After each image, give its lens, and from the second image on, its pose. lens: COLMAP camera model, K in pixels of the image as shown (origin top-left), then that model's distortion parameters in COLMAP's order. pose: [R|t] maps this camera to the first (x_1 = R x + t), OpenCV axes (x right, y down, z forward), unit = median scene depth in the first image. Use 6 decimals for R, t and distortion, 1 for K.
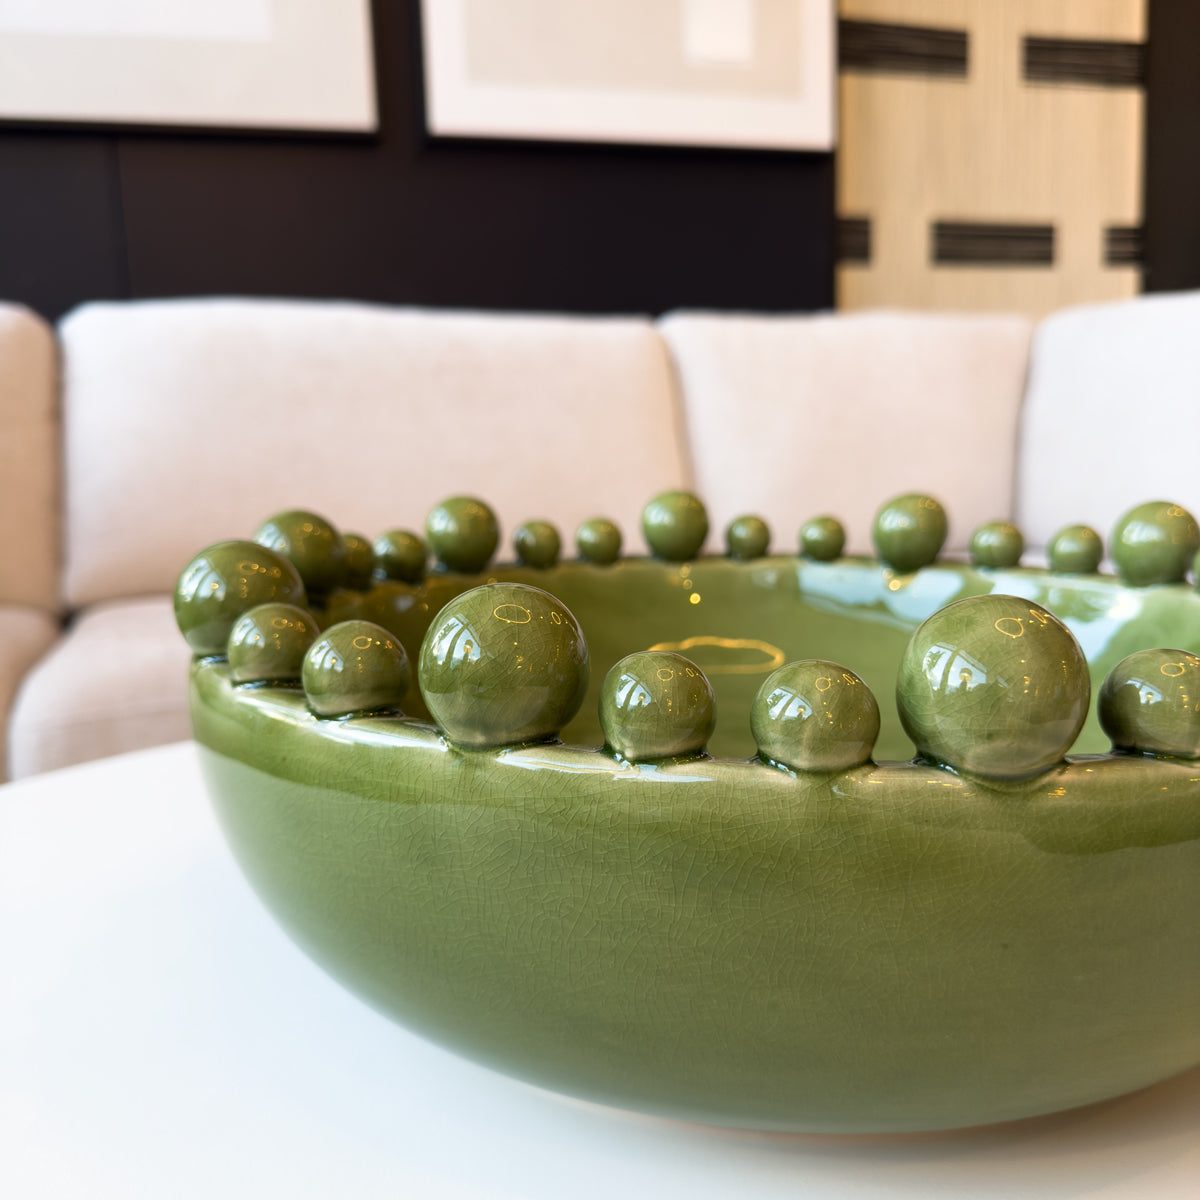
lens RADIAL K [[1148.8, 0, 600.0], [0, 1148.8, 600.0], [0, 0, 1]] dist [0.108698, -0.188411]
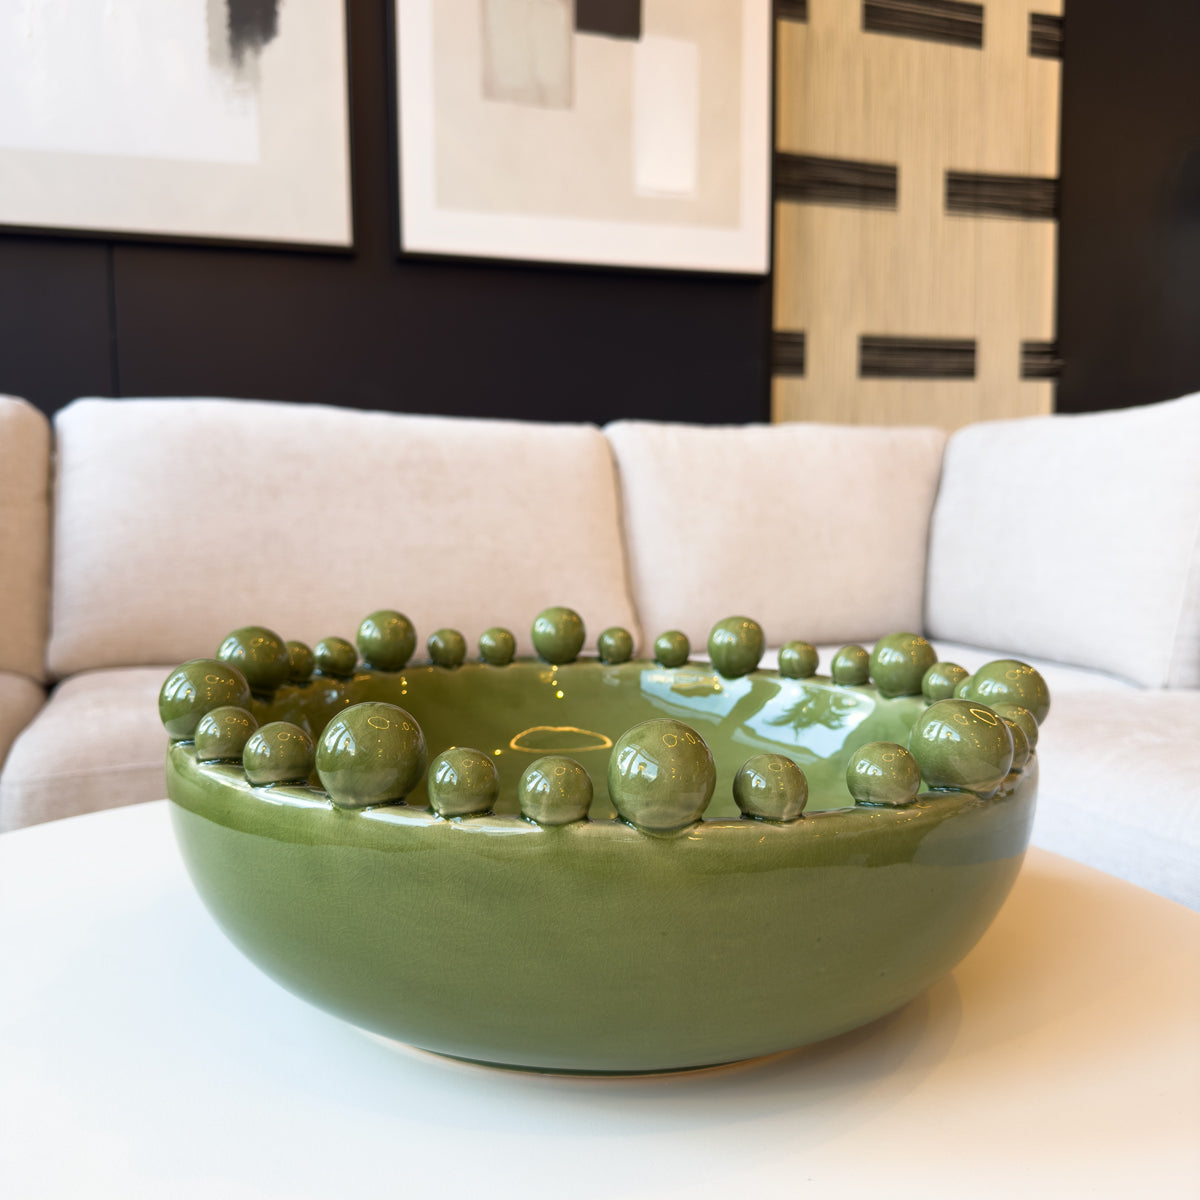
lens RADIAL K [[1148.8, 0, 600.0], [0, 1148.8, 600.0], [0, 0, 1]] dist [0.108698, -0.188411]
pose [[0.999509, 0.024291, 0.019788, 0.151294], [-0.023116, 0.998071, -0.057617, -0.054813], [-0.021149, 0.057131, 0.998143, -0.467947]]
